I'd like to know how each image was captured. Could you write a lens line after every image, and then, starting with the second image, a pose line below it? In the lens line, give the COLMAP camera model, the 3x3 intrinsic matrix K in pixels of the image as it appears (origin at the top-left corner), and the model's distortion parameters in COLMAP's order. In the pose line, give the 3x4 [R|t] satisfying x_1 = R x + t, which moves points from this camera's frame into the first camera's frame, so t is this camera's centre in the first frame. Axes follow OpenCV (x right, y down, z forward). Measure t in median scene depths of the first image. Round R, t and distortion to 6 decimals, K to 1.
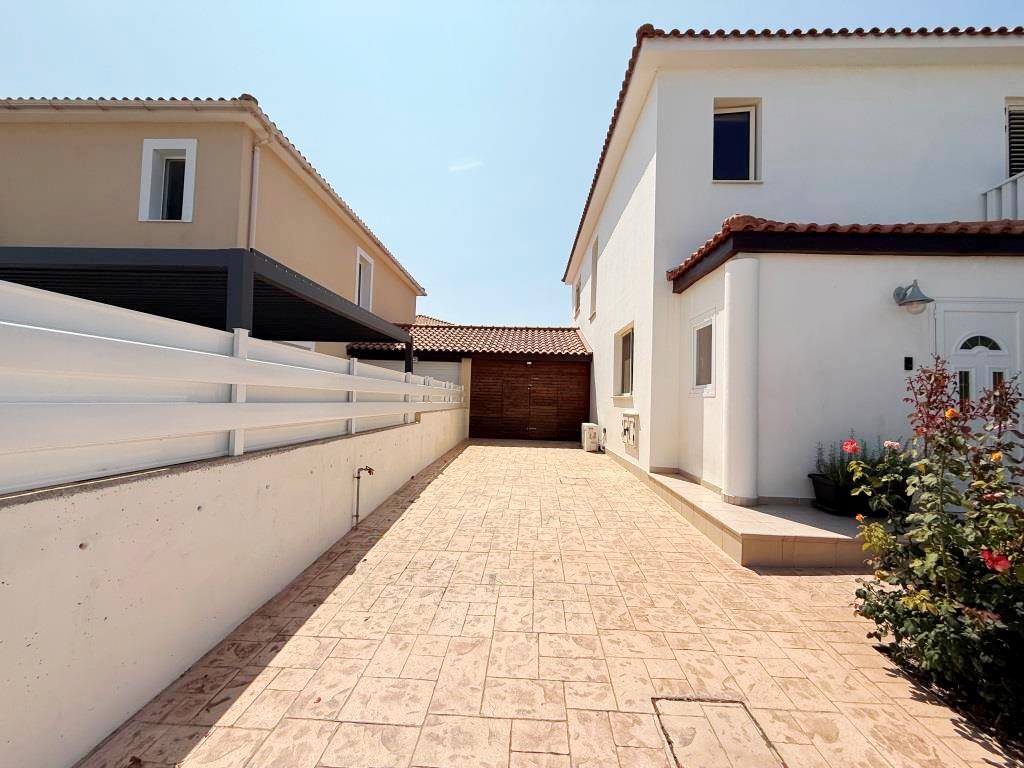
lens RADIAL K [[409.7, 0, 507.0], [0, 409.7, 388.3], [0, 0, 1]] dist [0.000331, -0.000362]
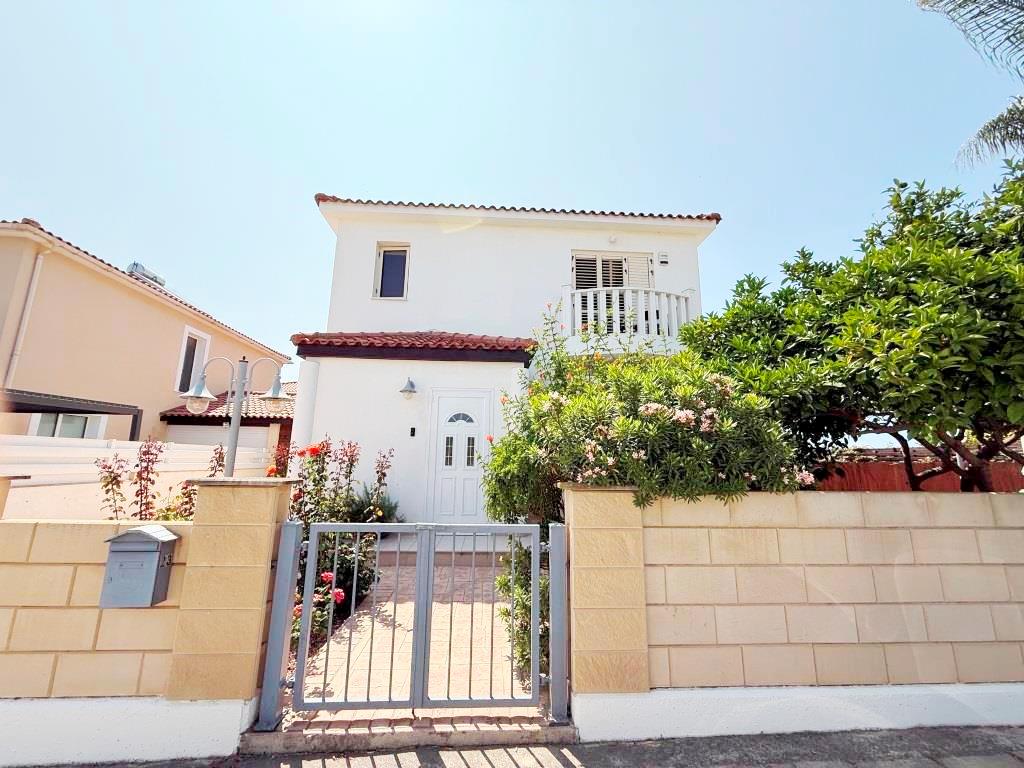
lens RADIAL K [[409.7, 0, 511.5], [0, 409.7, 381.4], [0, 0, 1]] dist [0.000331, -0.000362]
pose [[0.995181, 0.007312, 0.097779, 1.153799], [0.008575, 0.986904, -0.161082, 0.000342], [-0.097677, 0.161144, 0.982086, -0.495522]]
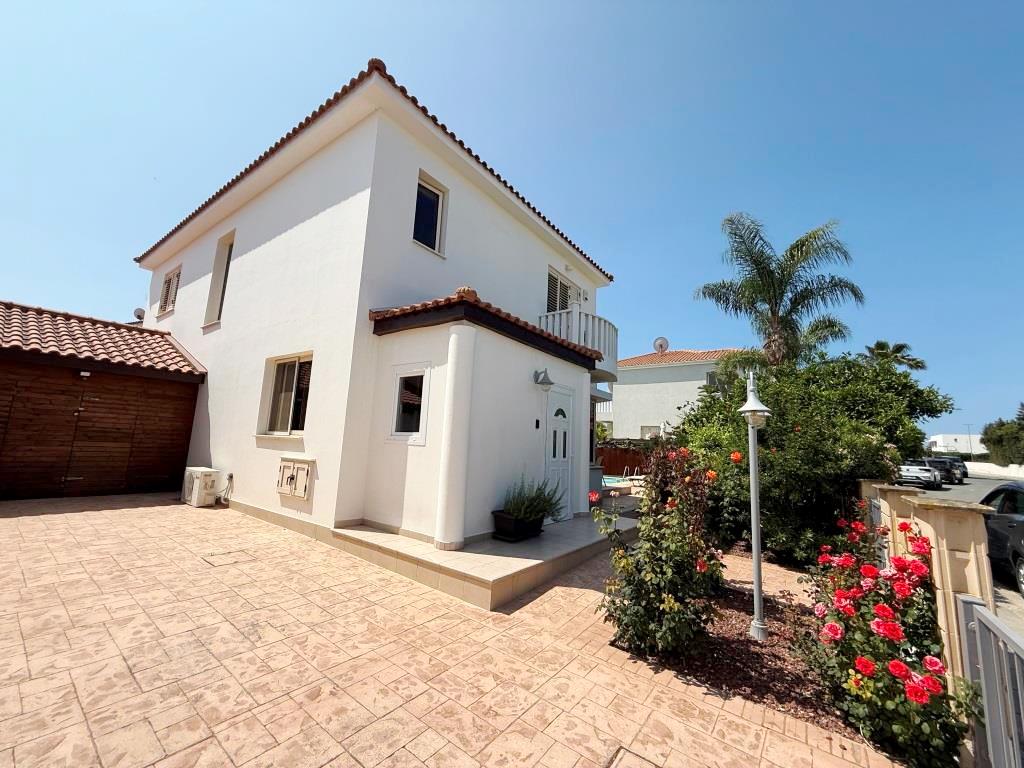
lens RADIAL K [[409.7, 0, 510.2], [0, 409.7, 386.8], [0, 0, 1]] dist [0.000331, -0.000362]
pose [[0.548897, 0.115441, 0.827880, -0.280644], [-0.056158, 0.993273, -0.101270, -0.038534], [-0.834001, 0.009095, 0.551688, 0.270729]]
